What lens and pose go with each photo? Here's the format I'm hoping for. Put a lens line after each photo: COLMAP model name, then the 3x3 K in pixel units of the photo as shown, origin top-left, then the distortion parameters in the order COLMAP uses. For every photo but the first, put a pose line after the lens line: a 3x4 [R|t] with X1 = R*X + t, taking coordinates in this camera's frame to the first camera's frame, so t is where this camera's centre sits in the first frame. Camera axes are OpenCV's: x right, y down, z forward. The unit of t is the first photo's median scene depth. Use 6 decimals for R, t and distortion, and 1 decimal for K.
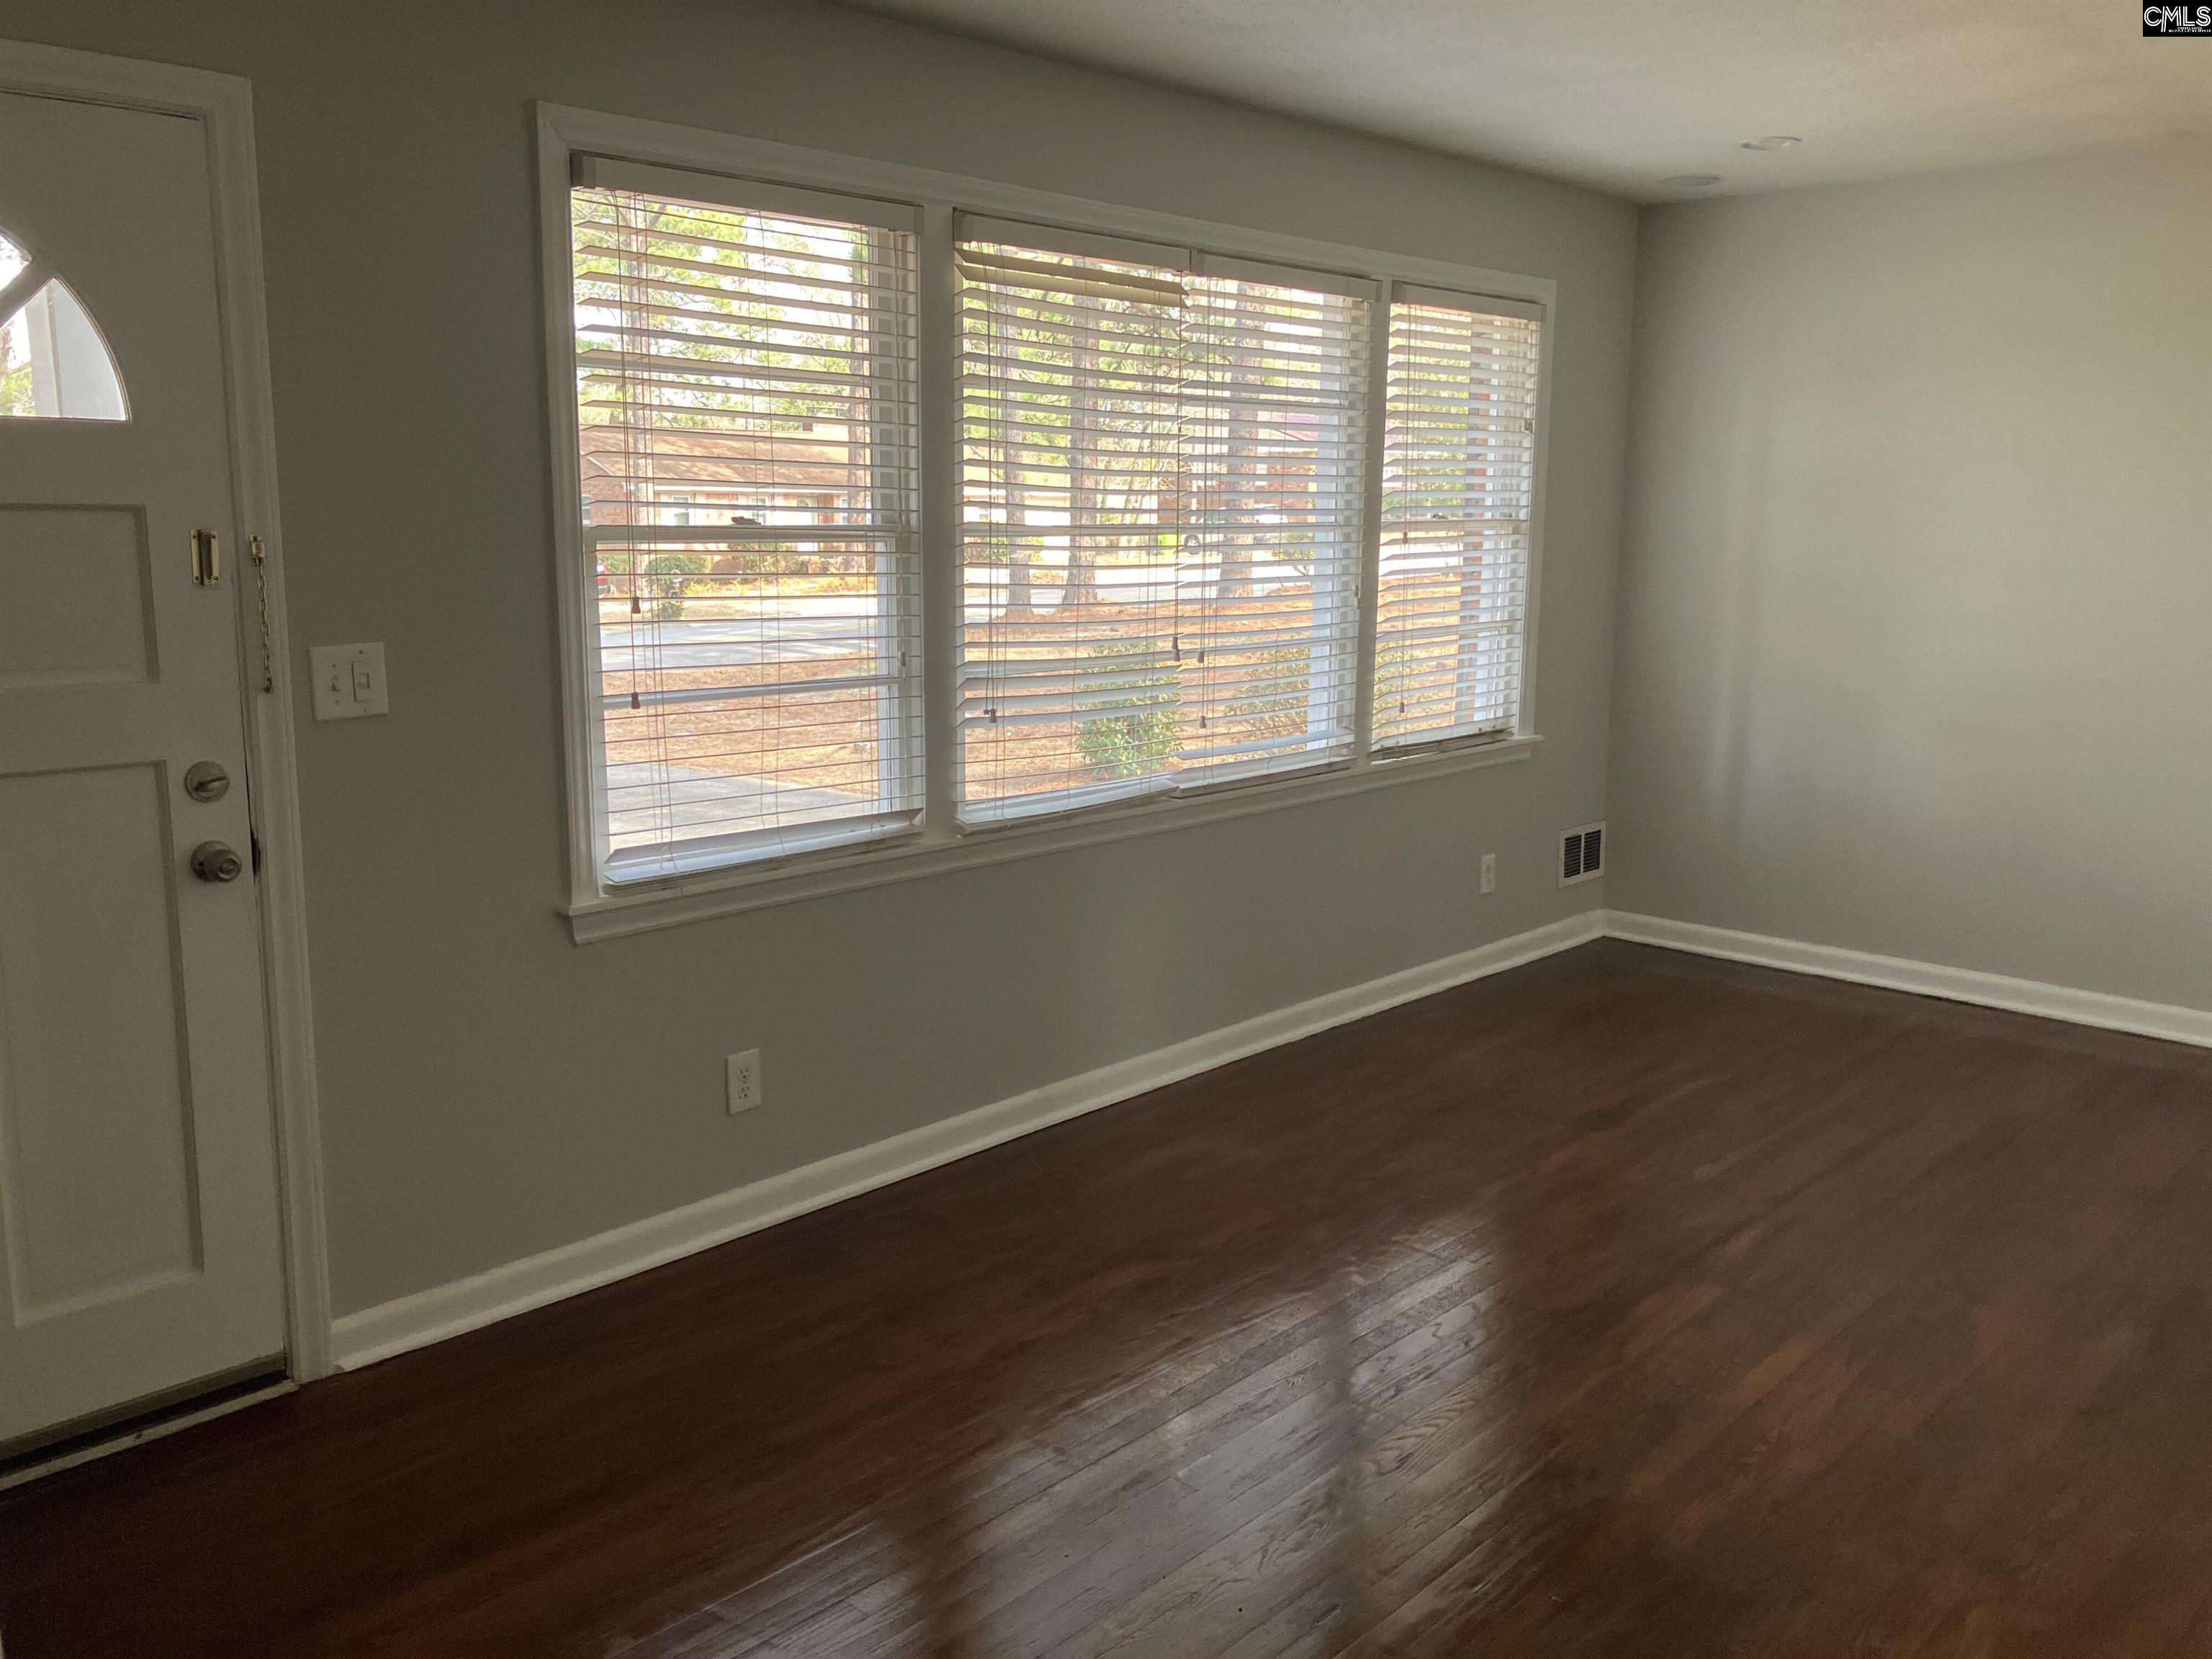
lens RADIAL K [[1799.3, 0, 1102.6], [0, 1799.3, 830.7], [0, 0, 1]] dist [0.034572, -0.017284]
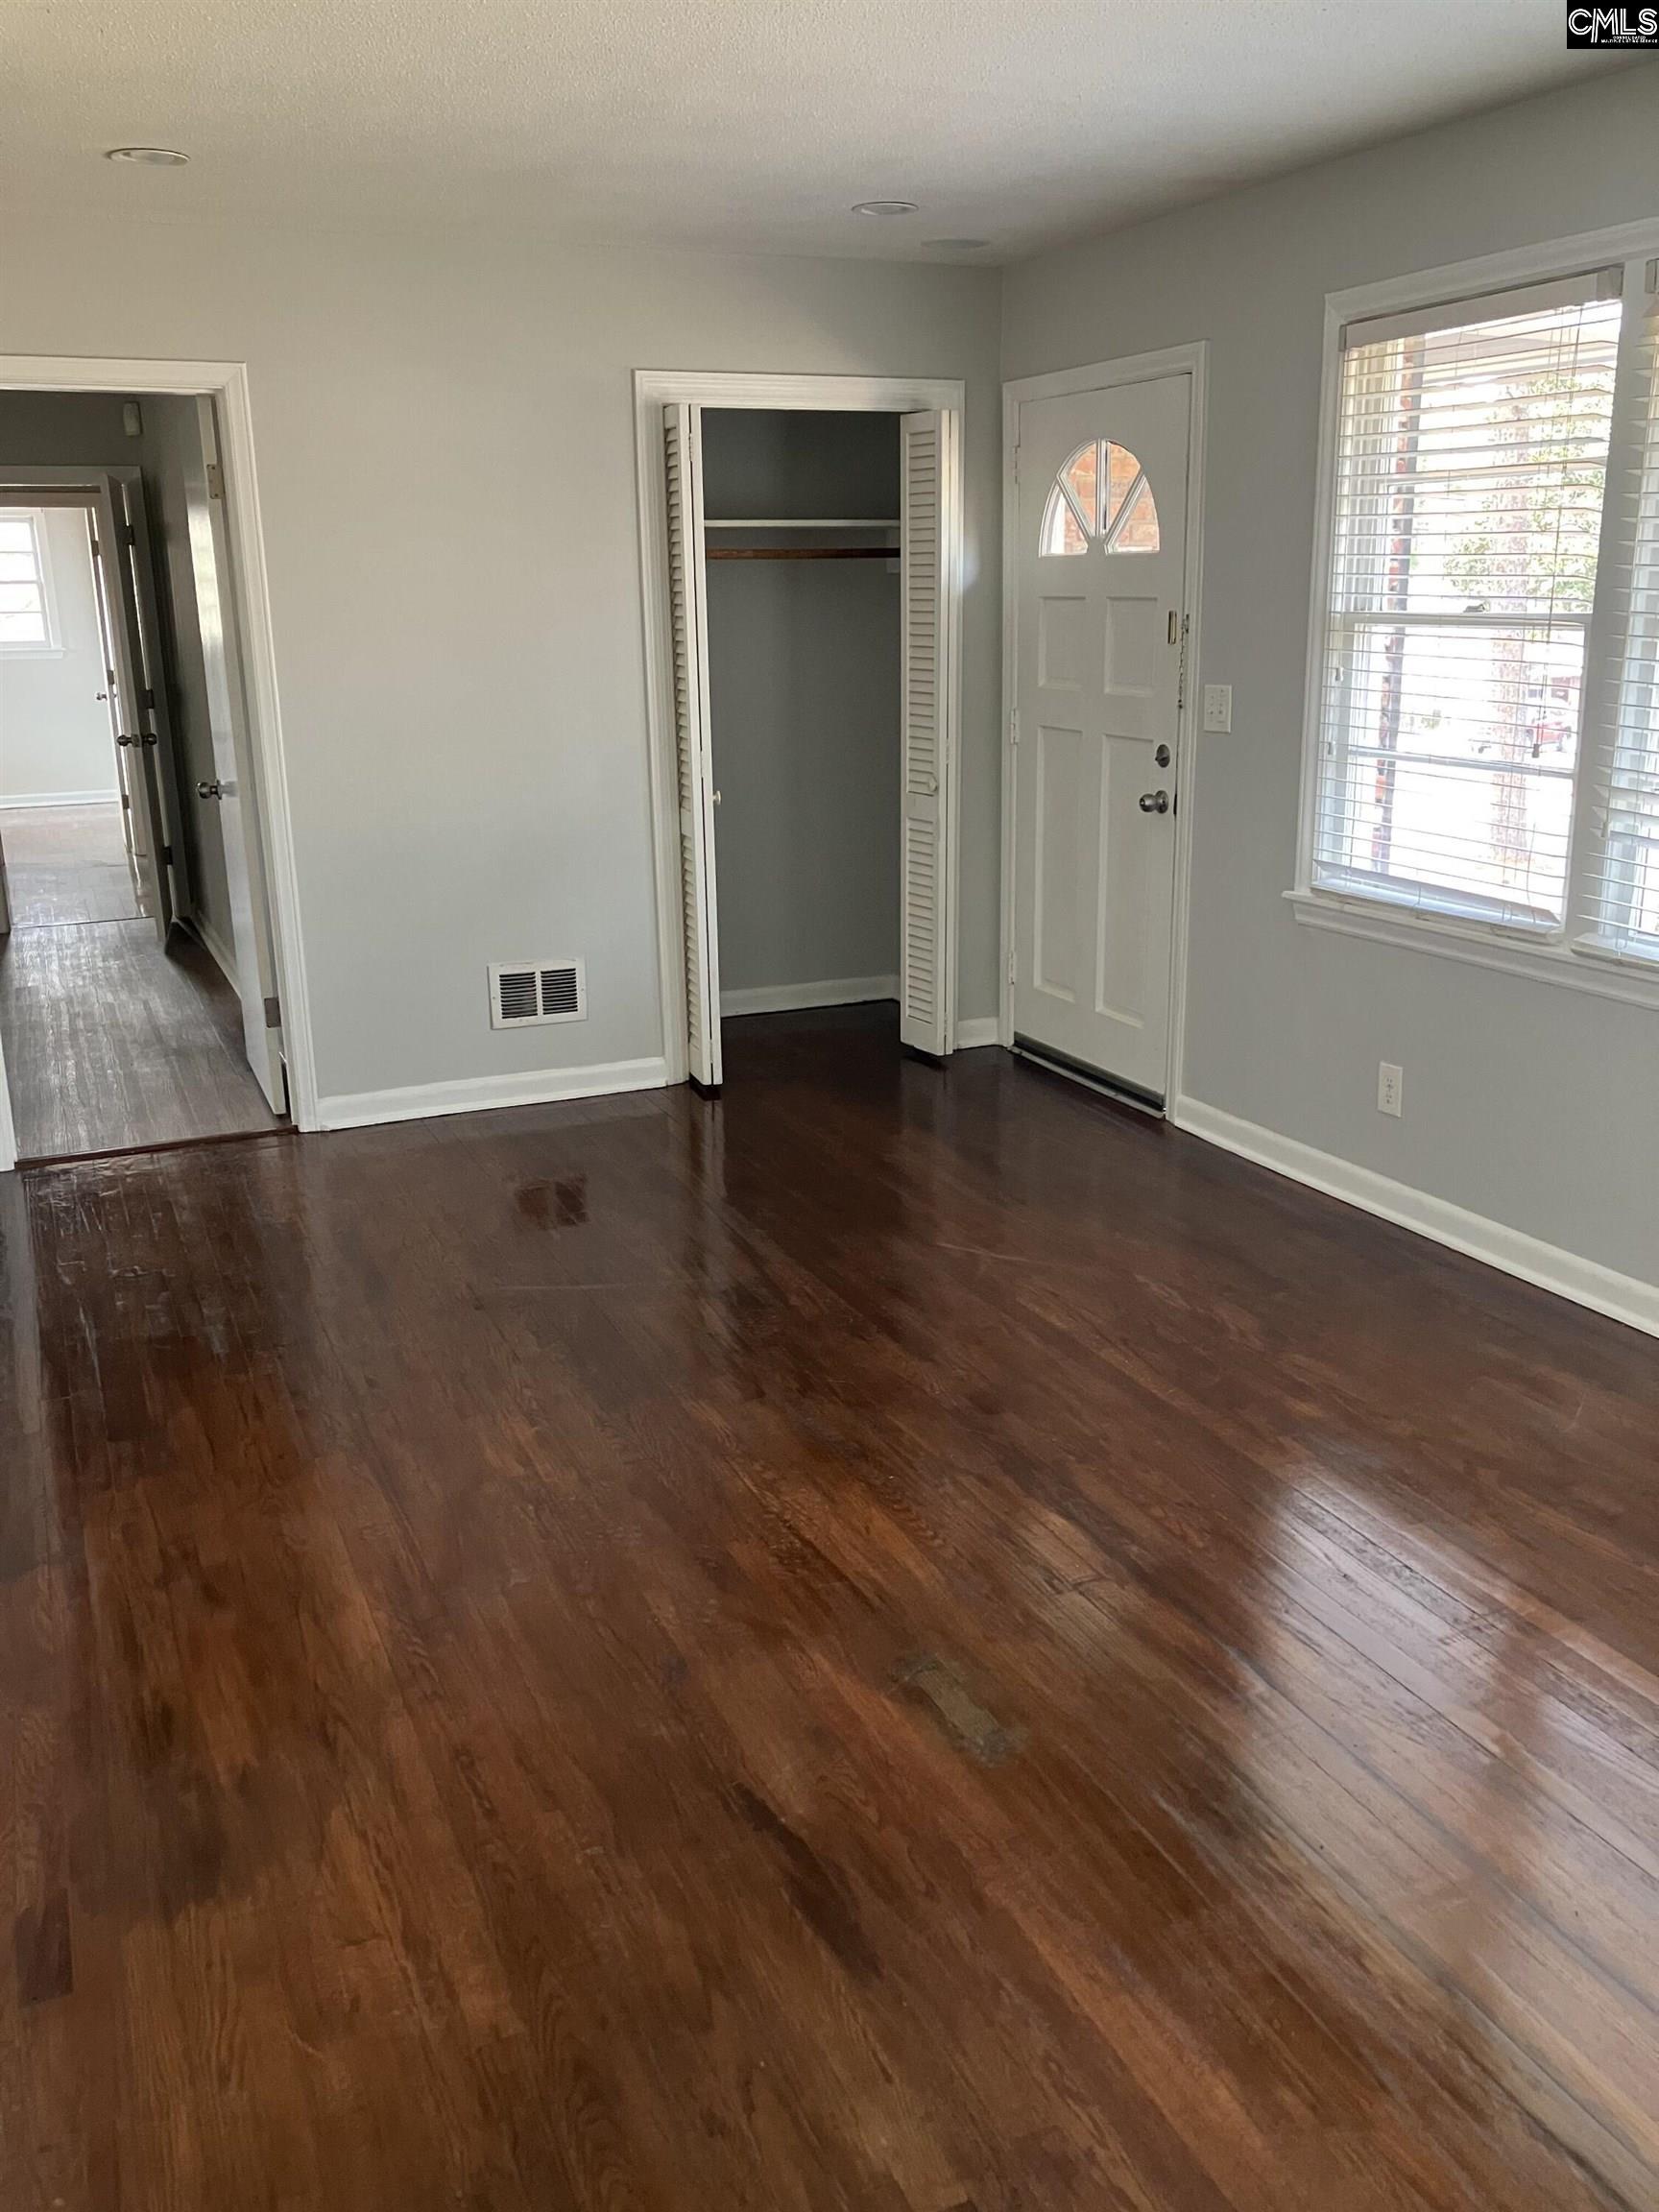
lens RADIAL K [[1799.3, 0, 829.9], [0, 1799.3, 1101.9], [0, 0, 1]] dist [0.034572, -0.017284]
pose [[-0.377911, 0.256415, -0.889626, 1.143072], [-0.152657, 0.930475, 0.333036, -0.221341], [0.913170, 0.261665, -0.312493, 1.180803]]
